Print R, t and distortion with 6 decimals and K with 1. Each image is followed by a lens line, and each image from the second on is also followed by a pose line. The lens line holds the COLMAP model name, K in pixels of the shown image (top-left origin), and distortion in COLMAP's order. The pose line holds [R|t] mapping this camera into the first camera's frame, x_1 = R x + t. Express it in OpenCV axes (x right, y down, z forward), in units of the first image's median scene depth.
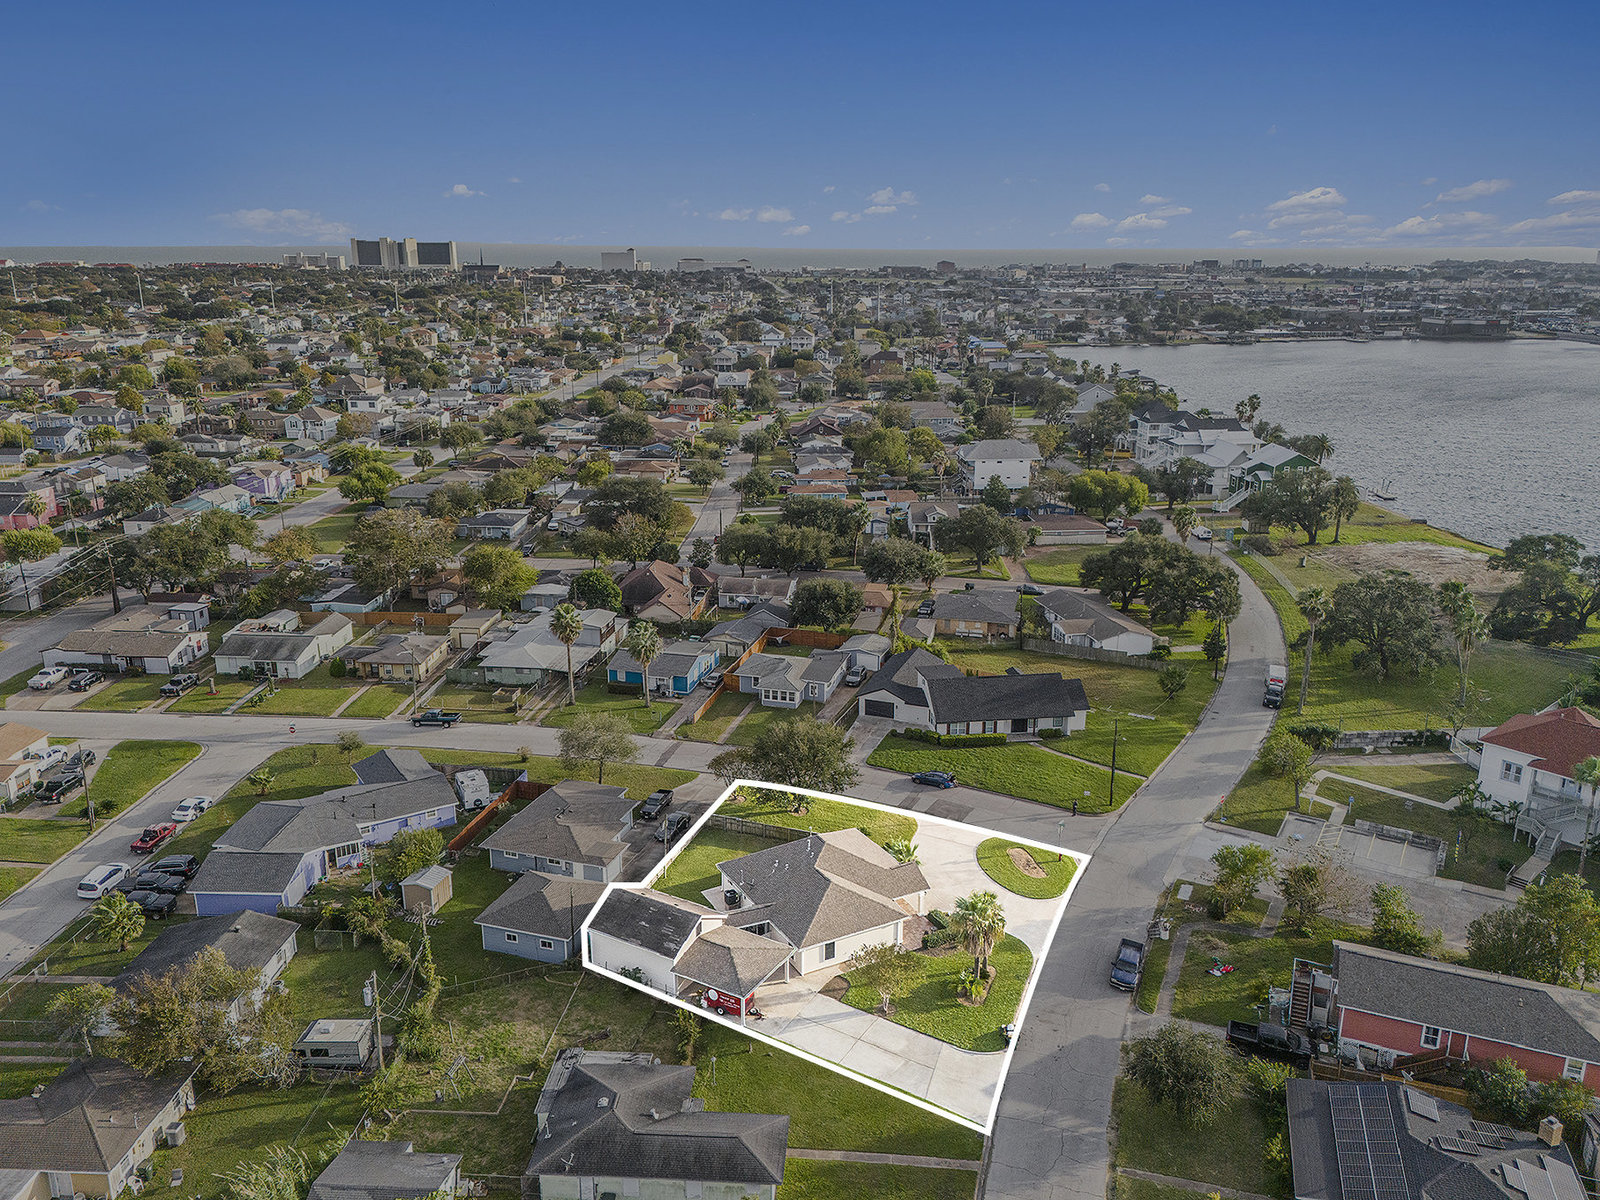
lens RADIAL K [[1227.3, 0, 799.8], [0, 1227.3, 553.6], [0, 0, 1]] dist [0.096608, -0.076191]
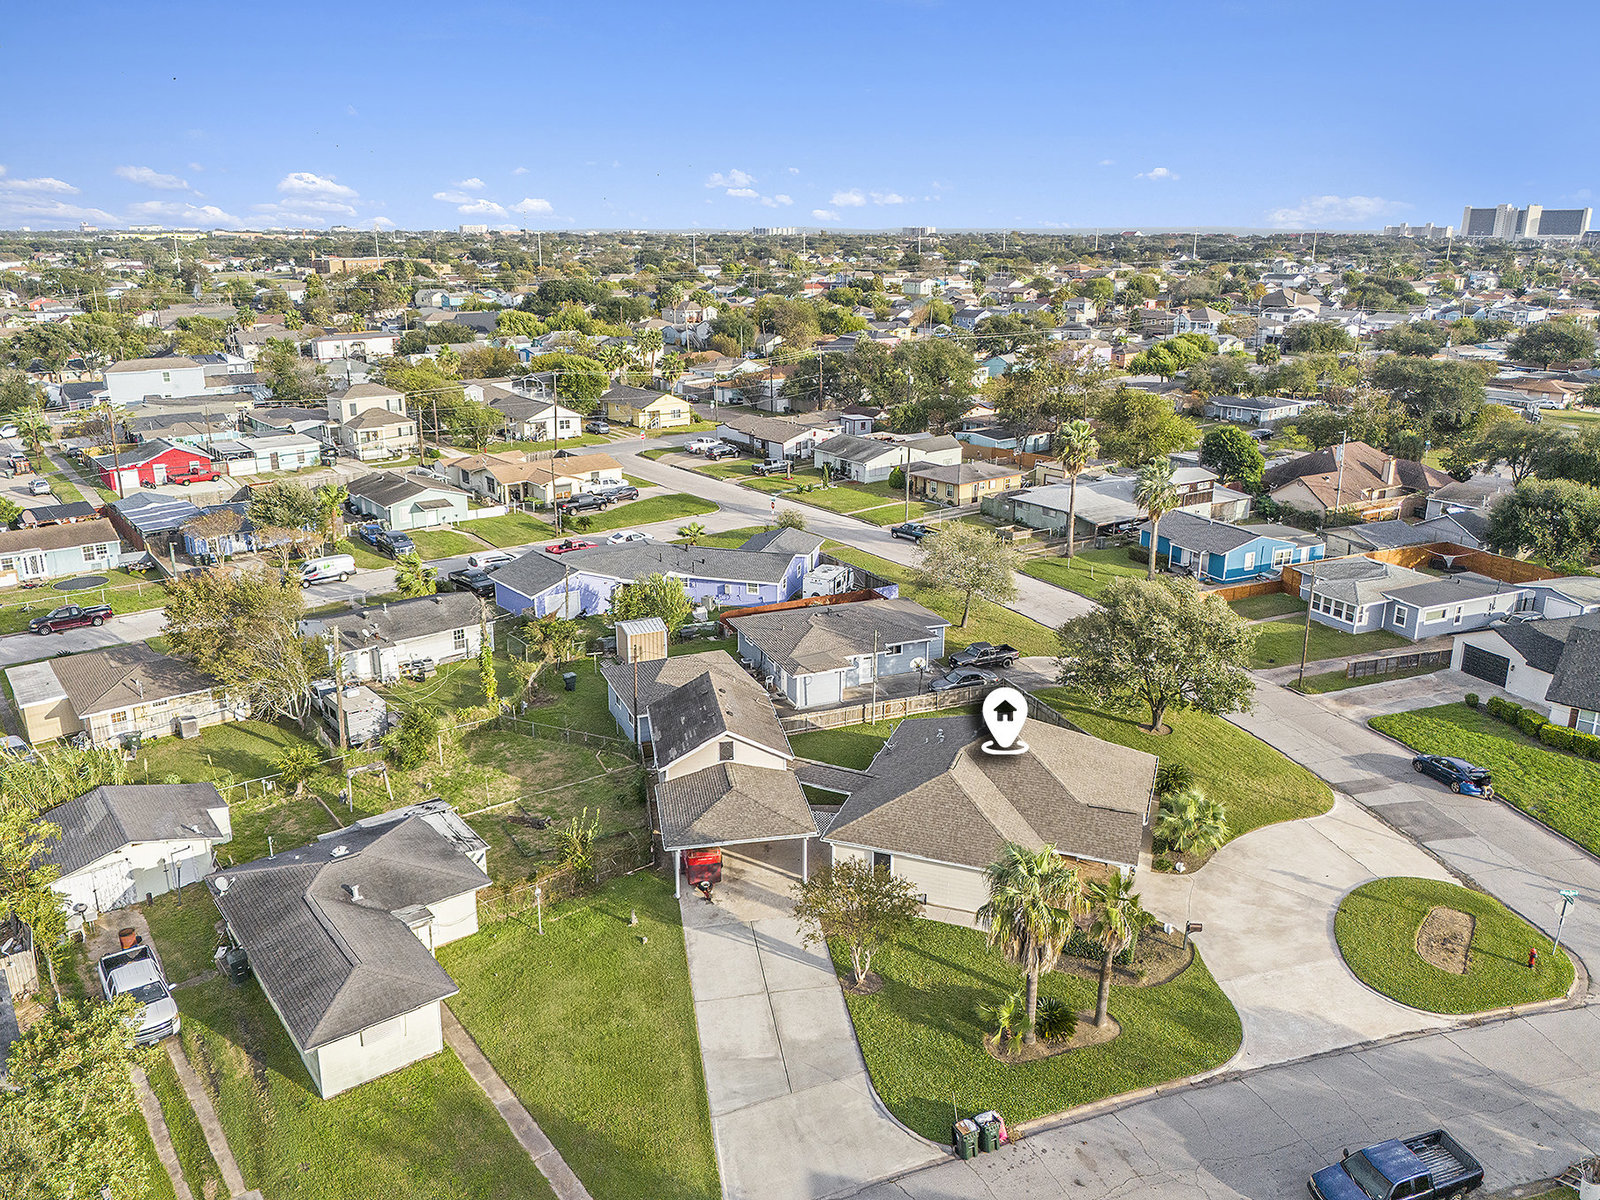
lens RADIAL K [[1227.3, 0, 799.8], [0, 1227.3, 553.6], [0, 0, 1]] dist [0.096608, -0.076191]
pose [[0.668770, 0.201225, -0.715720, 0.271376], [-0.196947, 0.976234, 0.090441, 0.090101], [0.716909, 0.080475, 0.692507, 0.383836]]
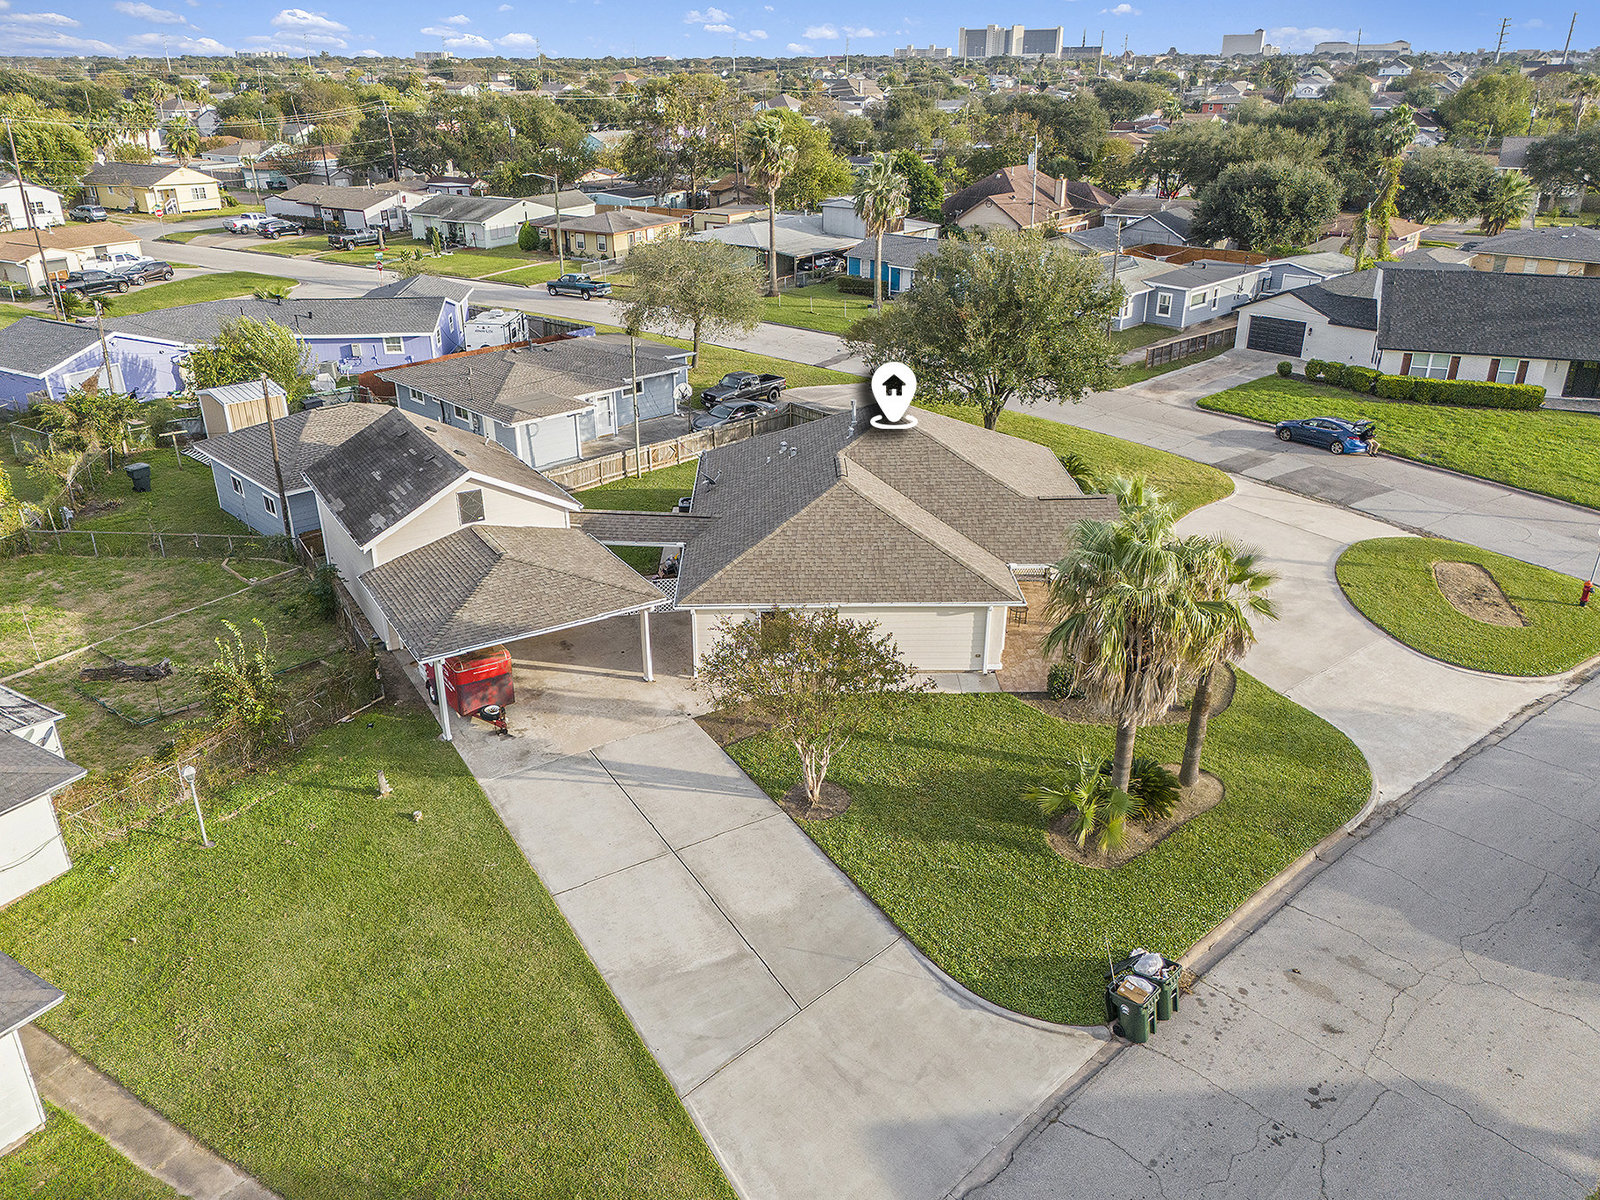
lens RADIAL K [[1227.3, 0, 799.8], [0, 1227.3, 553.6], [0, 0, 1]] dist [0.096608, -0.076191]
pose [[0.888665, 0.171117, -0.425433, 0.130725], [-0.115399, 0.981361, 0.153669, 0.166196], [0.443799, -0.087466, 0.891848, 0.466663]]
